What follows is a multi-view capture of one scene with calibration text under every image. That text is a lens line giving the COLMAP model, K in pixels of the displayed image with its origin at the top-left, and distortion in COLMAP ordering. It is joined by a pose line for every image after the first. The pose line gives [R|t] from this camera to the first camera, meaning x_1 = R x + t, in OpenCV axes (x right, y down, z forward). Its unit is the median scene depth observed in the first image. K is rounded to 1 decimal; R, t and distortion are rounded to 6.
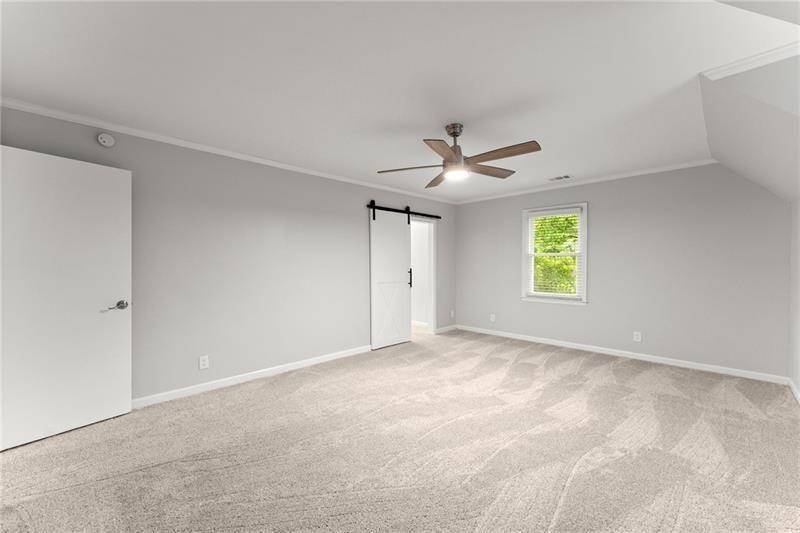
lens RADIAL K [[320.3, 0, 400.0], [0, 320.3, 266.5], [0, 0, 1]] dist [0.000300, 0.000034]
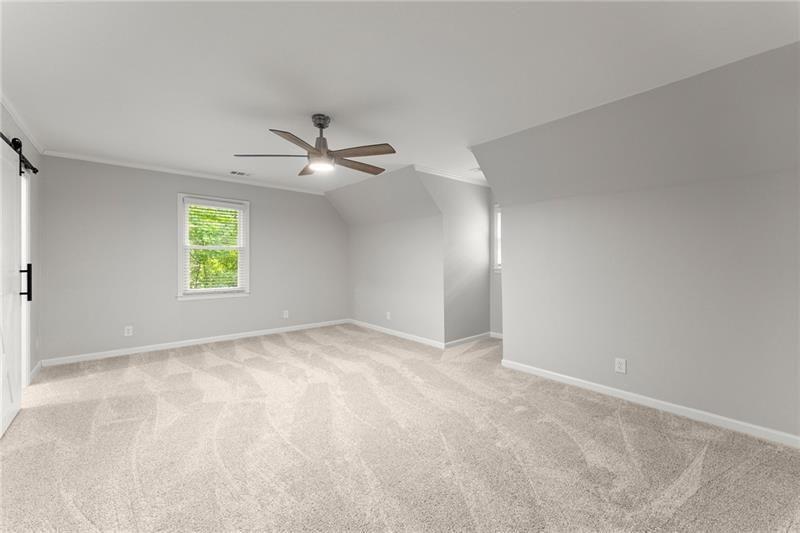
lens RADIAL K [[325.0, 0, 396.1], [0, 325.0, 256.0], [0, 0, 1]] dist [-0.001033, -0.000041]
pose [[0.069141, 0.012244, 0.997532, -0.569988], [0.000393, 0.999924, -0.012300, 0.000440], [-0.997607, 0.001242, 0.069131, 0.494275]]
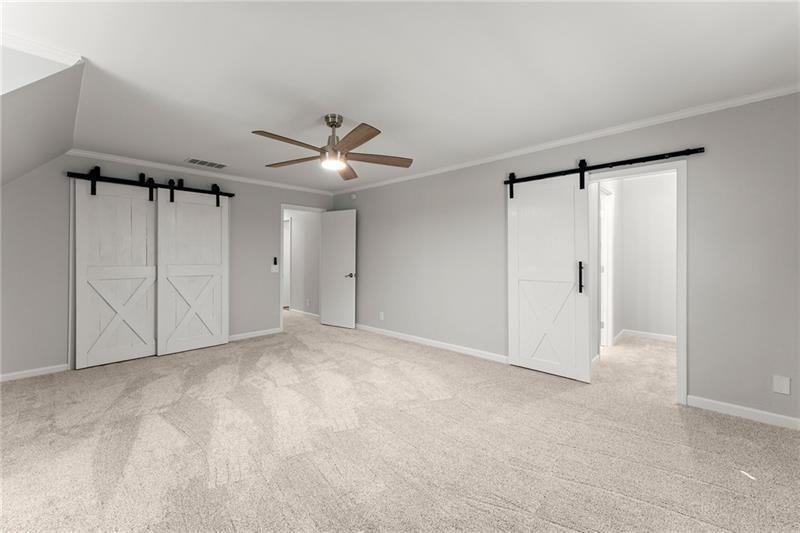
lens RADIAL K [[325.0, 0, 396.1], [0, 325.0, 256.0], [0, 0, 1]] dist [-0.001033, -0.000041]
pose [[0.031534, 0.003924, -0.999495, 0.828136], [0.000273, 0.999992, 0.003935, -0.008985], [0.999503, -0.000397, 0.031533, 0.819390]]
